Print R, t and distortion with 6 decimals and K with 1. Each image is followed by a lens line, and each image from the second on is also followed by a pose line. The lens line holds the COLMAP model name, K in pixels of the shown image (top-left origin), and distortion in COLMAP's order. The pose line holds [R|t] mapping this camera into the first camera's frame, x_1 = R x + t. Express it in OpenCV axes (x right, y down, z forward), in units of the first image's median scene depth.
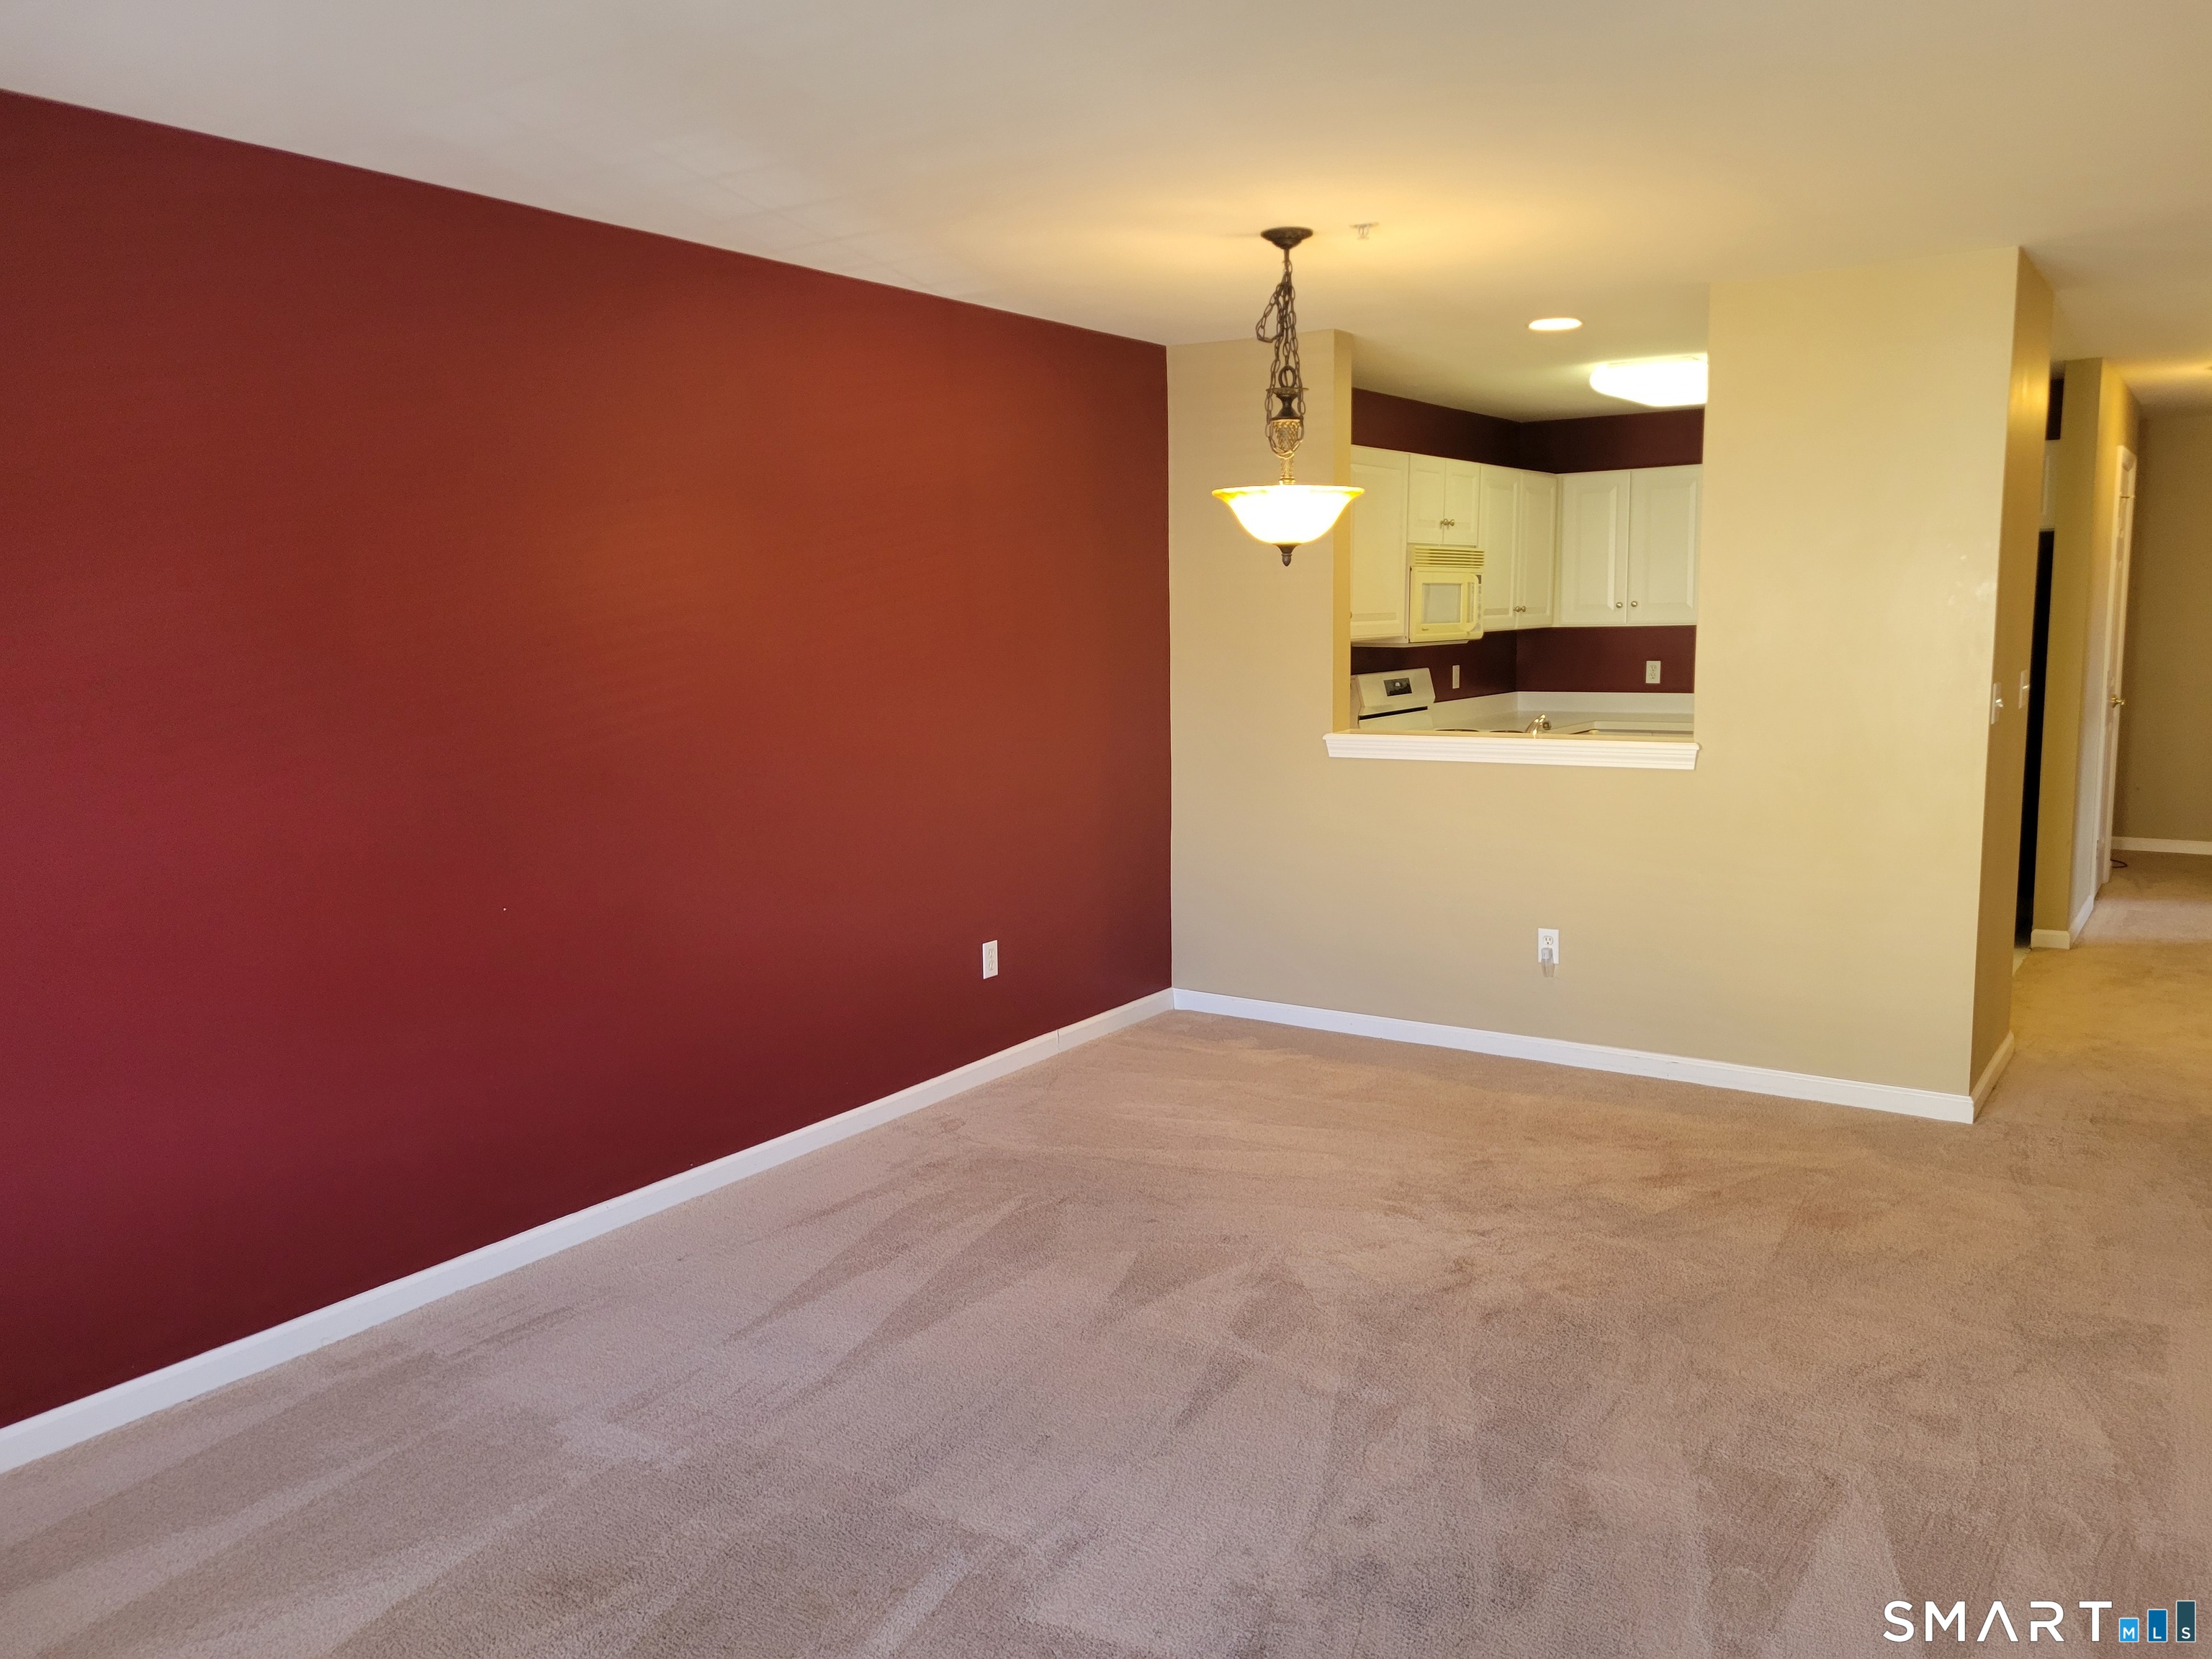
lens RADIAL K [[1655.2, 0, 1131.4], [0, 1655.2, 770.0], [0, 0, 1]] dist [0.043438, -0.033622]
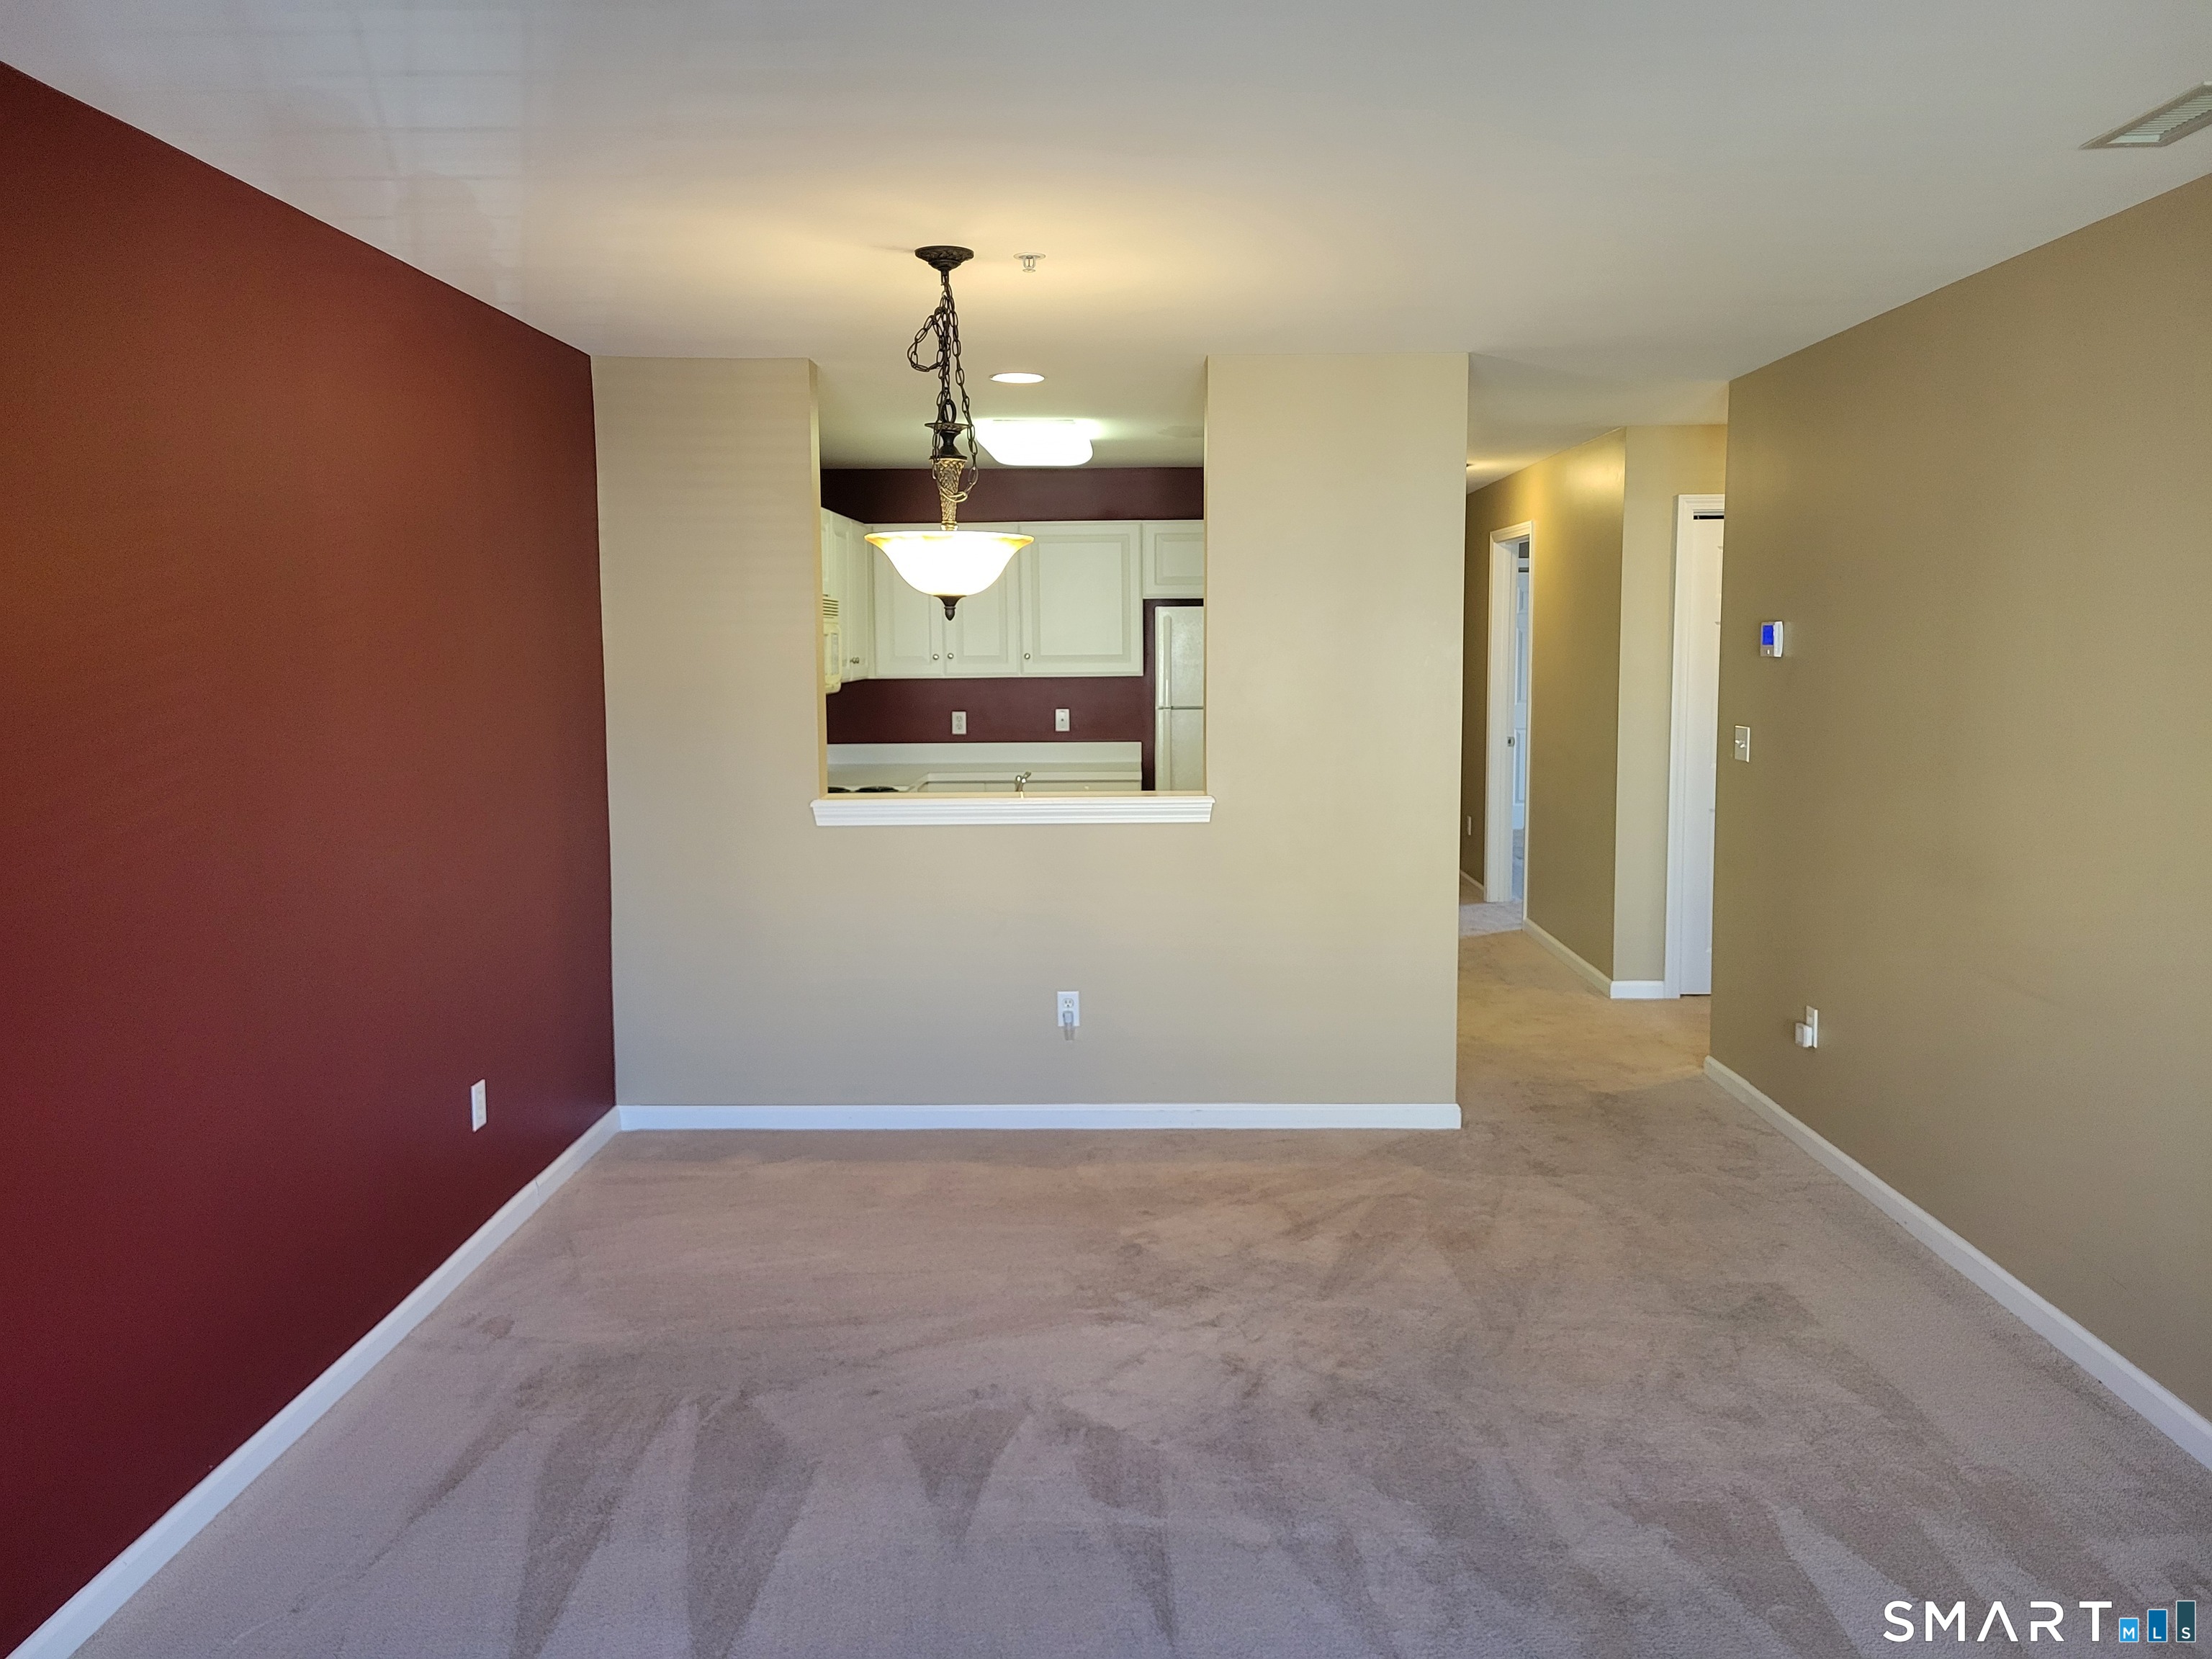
lens RADIAL K [[1655.2, 0, 1106.5], [0, 1655.2, 762.3], [0, 0, 1]] dist [0.043438, -0.033622]
pose [[0.842490, -0.028752, 0.537944, -0.315762], [0.045297, 0.998819, -0.017555, -0.026386], [-0.536804, 0.039157, 0.842798, 0.199621]]
